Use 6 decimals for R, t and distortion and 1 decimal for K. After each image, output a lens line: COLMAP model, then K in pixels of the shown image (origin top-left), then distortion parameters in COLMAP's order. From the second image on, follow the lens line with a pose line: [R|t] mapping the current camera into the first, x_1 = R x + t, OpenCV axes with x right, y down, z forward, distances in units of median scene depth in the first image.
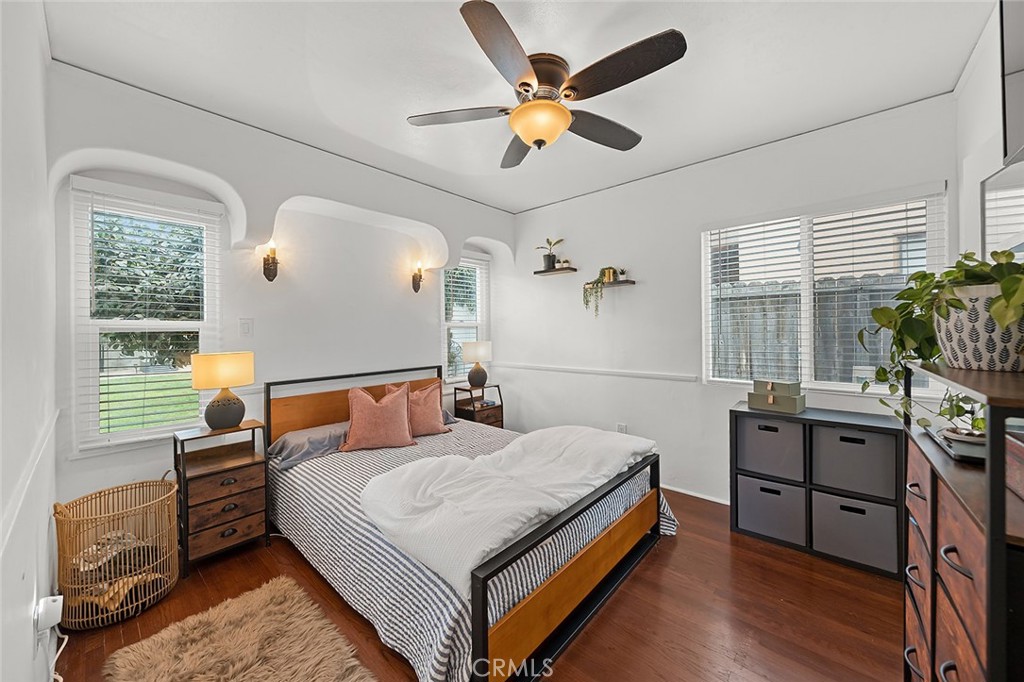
lens RADIAL K [[366.7, 0, 507.3], [0, 366.7, 329.2], [0, 0, 1]] dist [-0.001775, -0.000052]
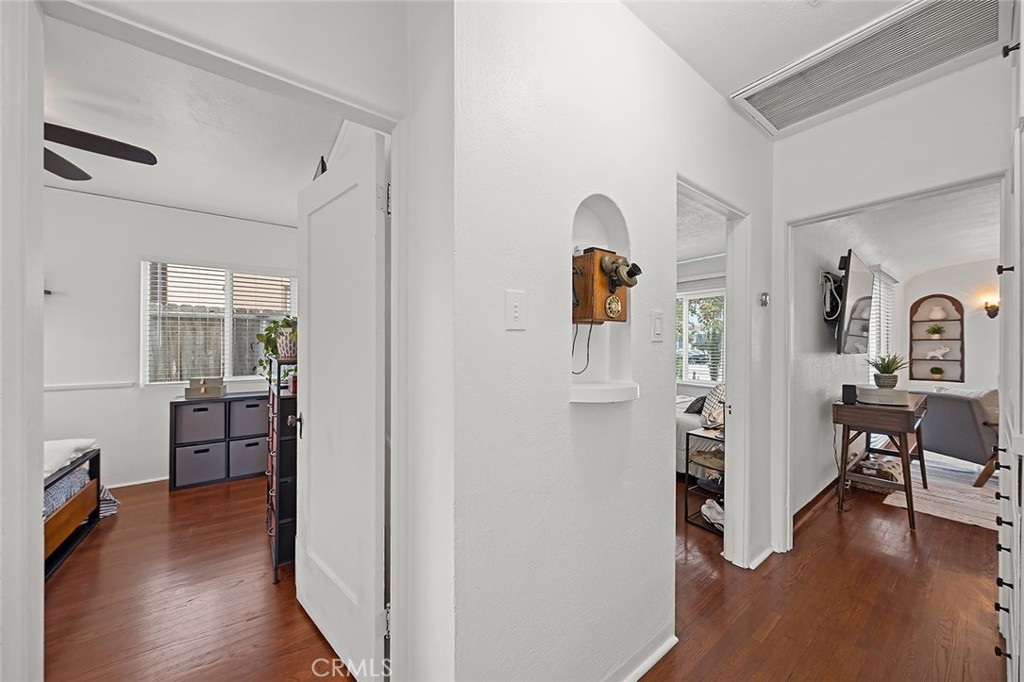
lens RADIAL K [[349.1, 0, 512.0], [0, 349.1, 341.0], [0, 0, 1]] dist [-0.000083, 0.000107]
pose [[0.198365, 0.015670, 0.980003, -0.418485], [-0.006090, 0.999873, -0.014755, 0.005857], [-0.980109, -0.003041, 0.198435, -0.503690]]
